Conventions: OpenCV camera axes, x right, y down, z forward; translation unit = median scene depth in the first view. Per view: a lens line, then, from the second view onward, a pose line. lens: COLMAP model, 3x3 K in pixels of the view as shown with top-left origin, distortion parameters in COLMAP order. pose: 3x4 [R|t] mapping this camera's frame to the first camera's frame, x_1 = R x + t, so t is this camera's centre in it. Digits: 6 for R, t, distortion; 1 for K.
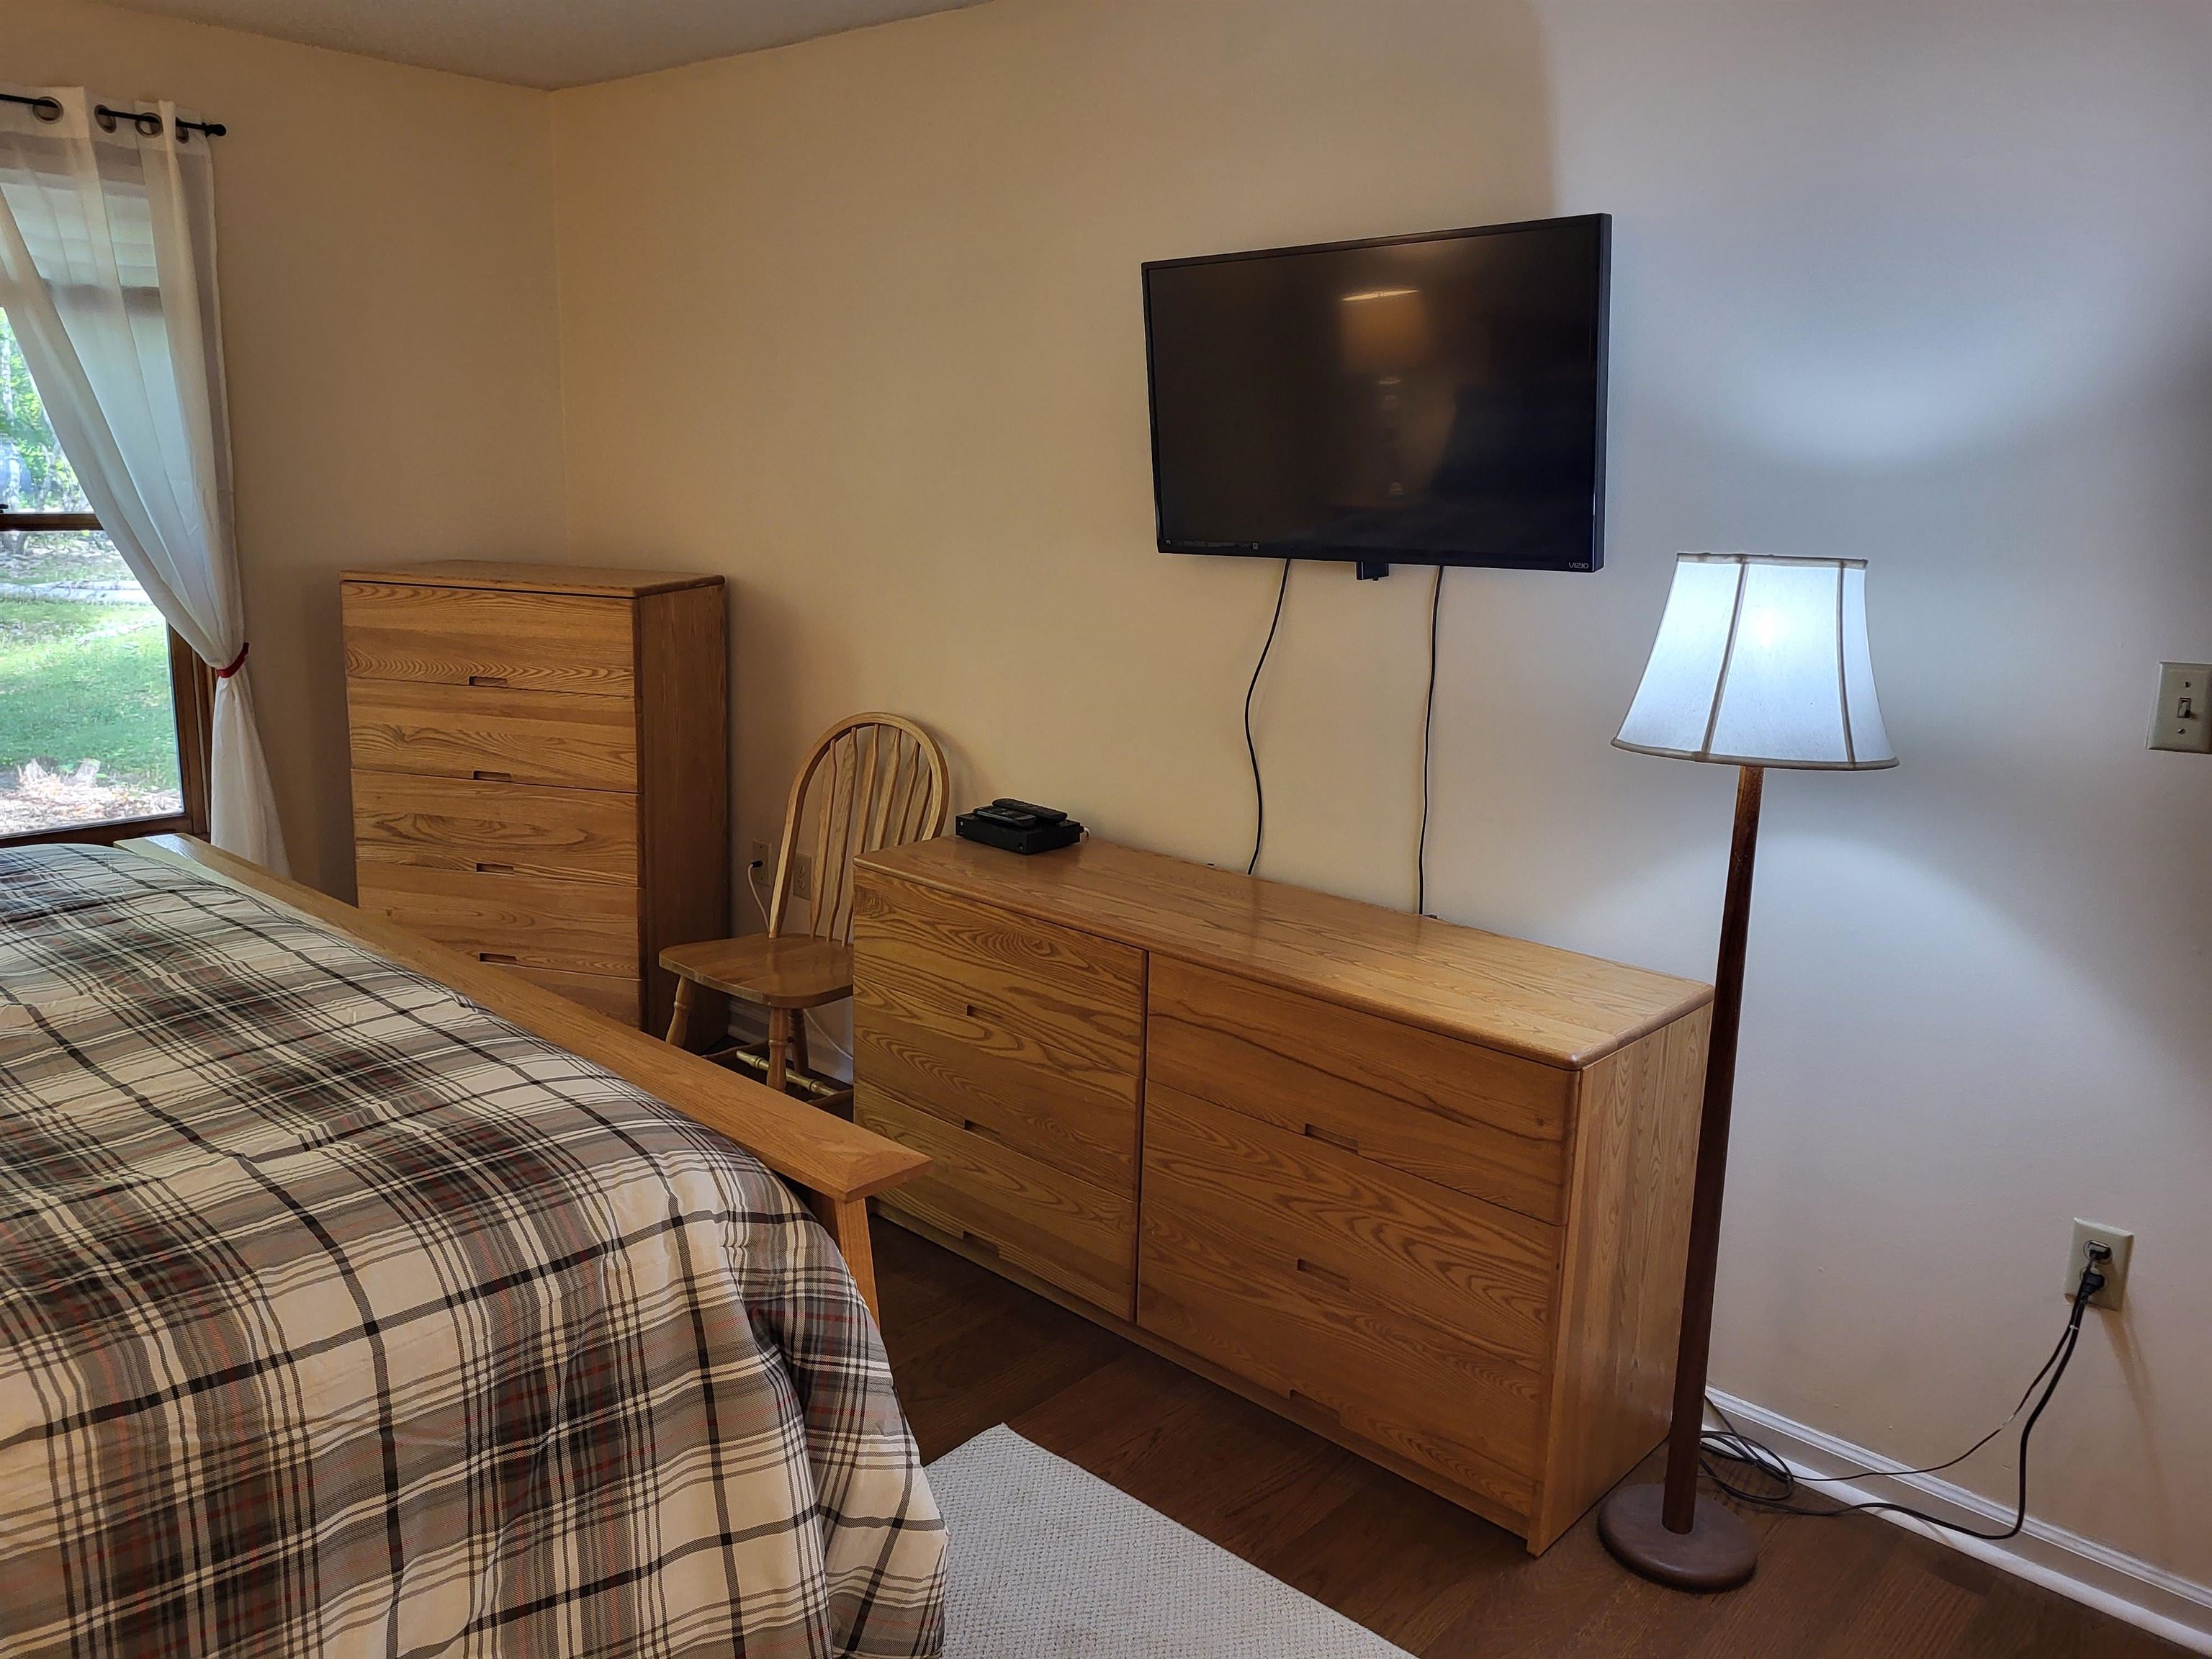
lens RADIAL K [[1668.4, 0, 1073.1], [0, 1668.4, 798.6], [0, 0, 1]] dist [0.061156, -0.058436]
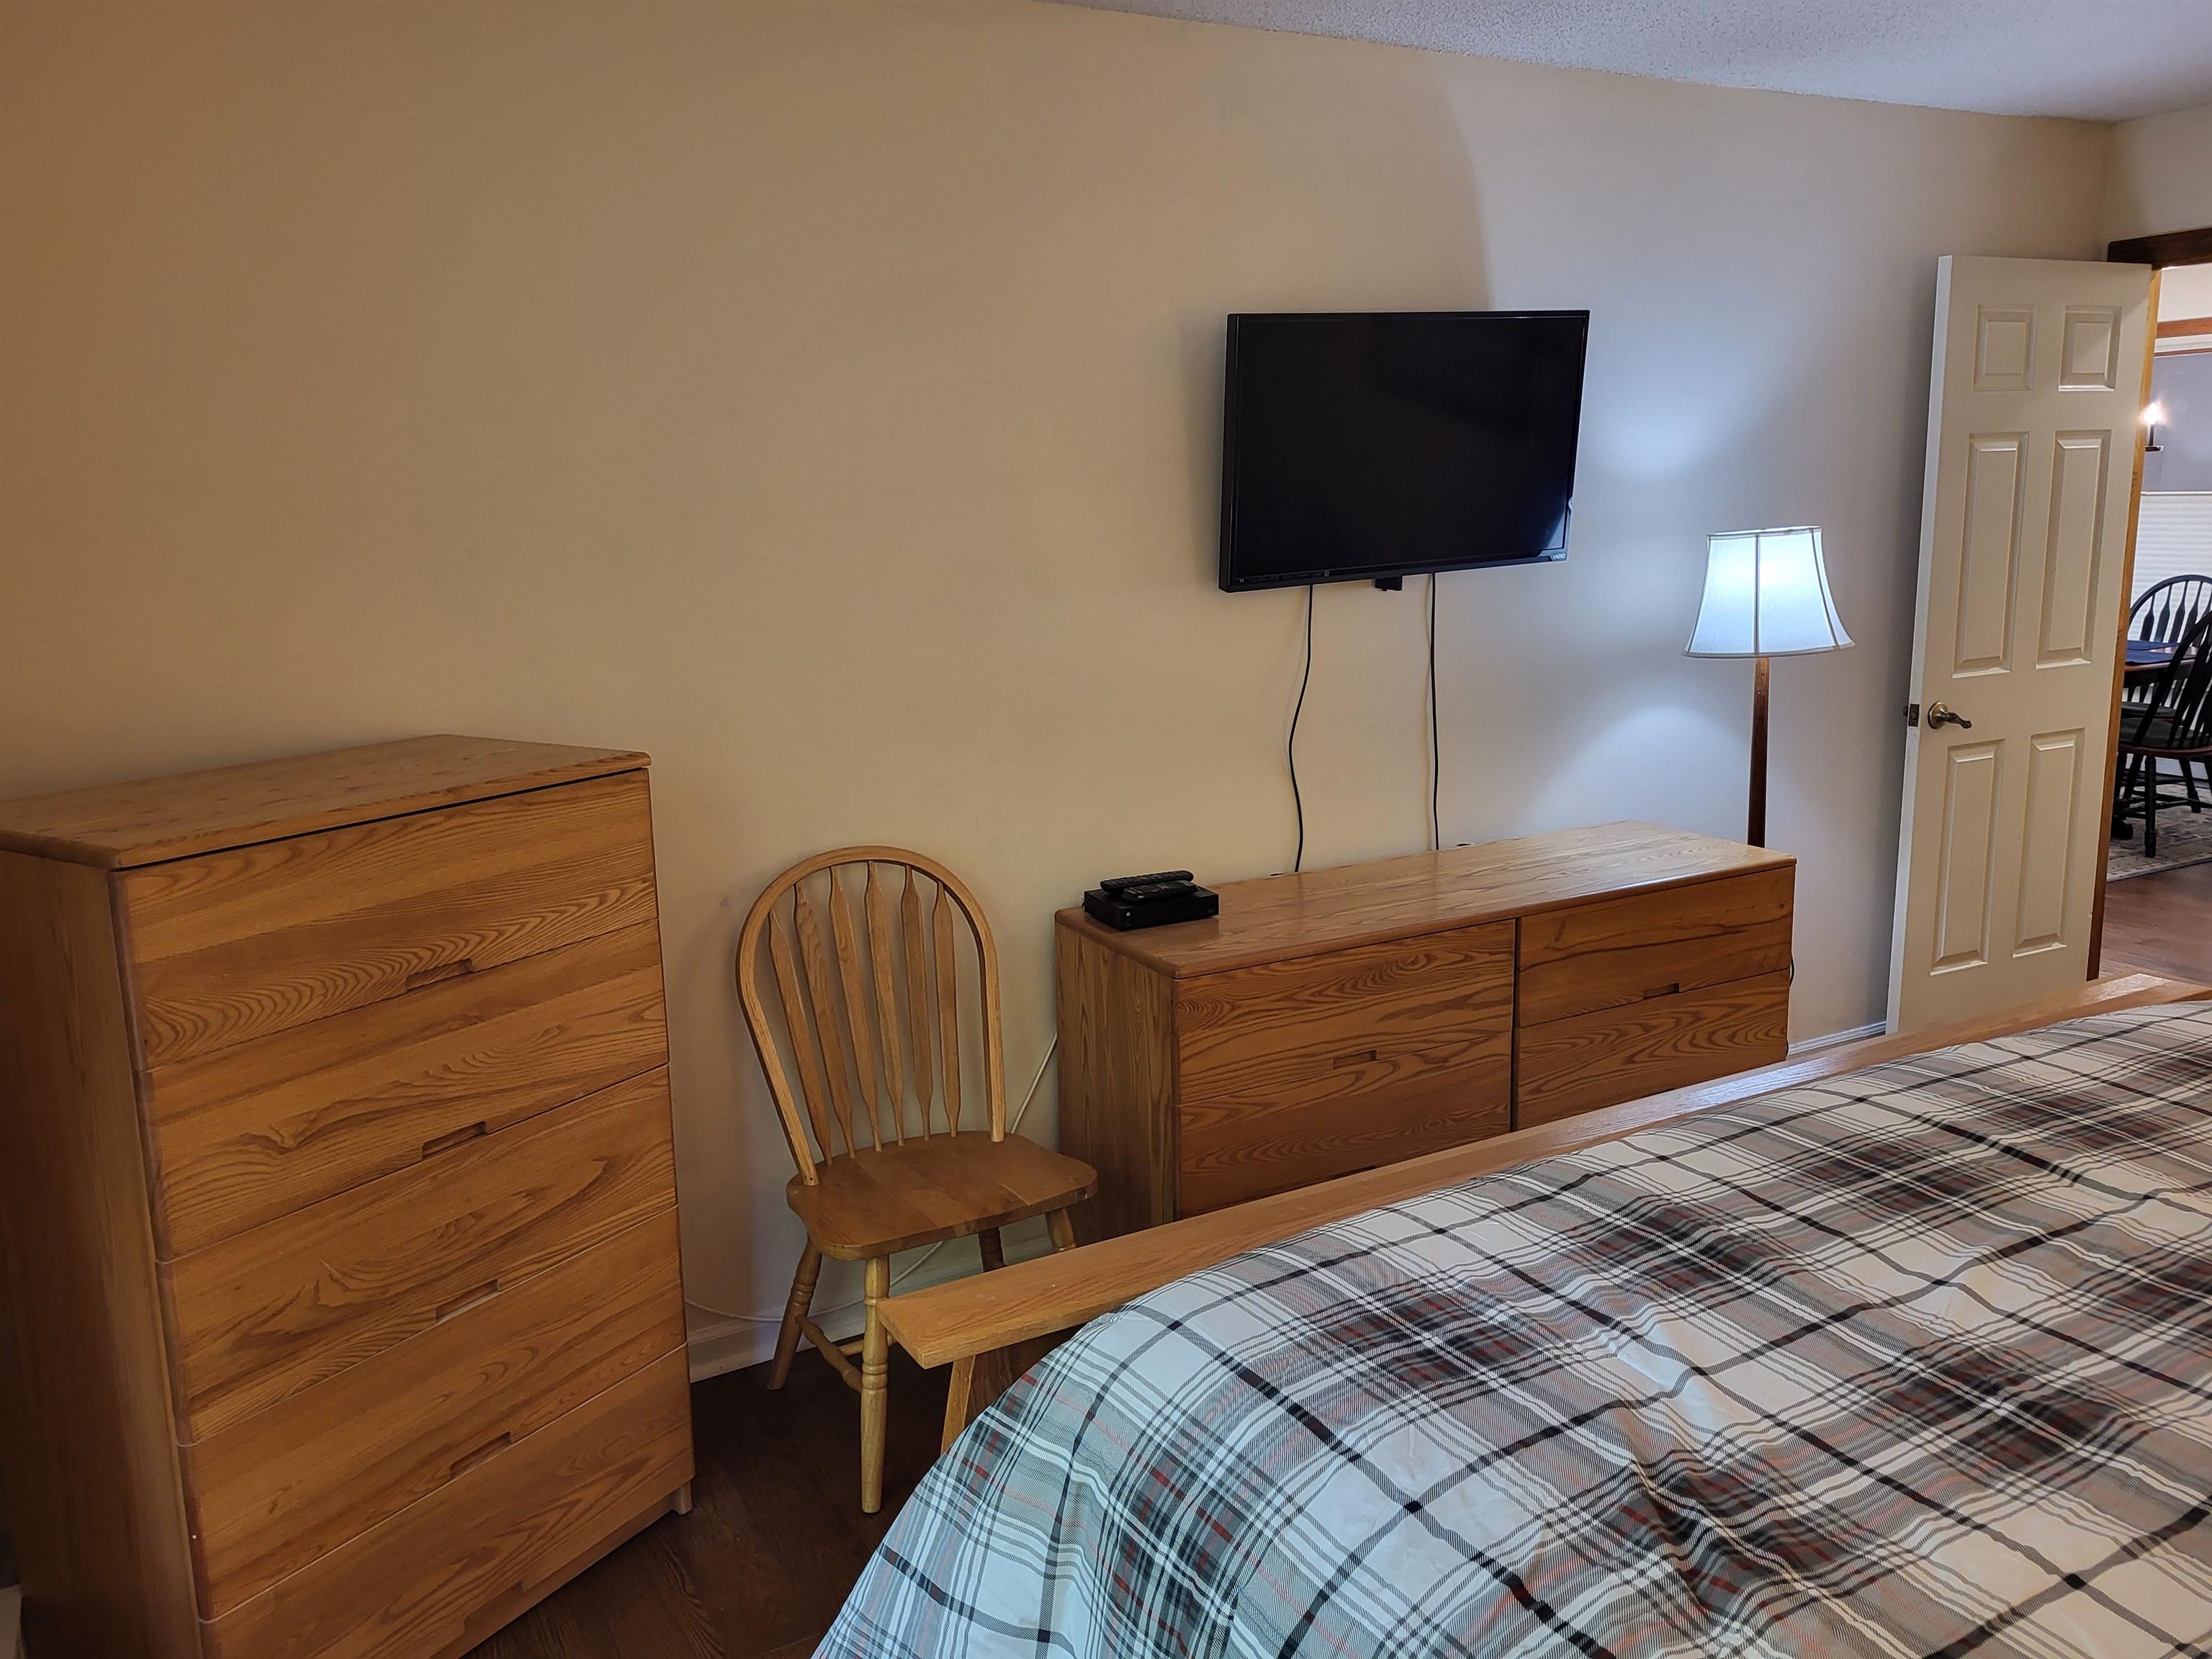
lens RADIAL K [[1668.4, 0, 1073.1], [0, 1668.4, 798.6], [0, 0, 1]] dist [0.061156, -0.058436]
pose [[0.329444, -0.210312, 0.920454, -1.003564], [0.230649, 0.963267, 0.137541, -0.198107], [-0.915569, 0.166990, 0.365851, 0.766587]]
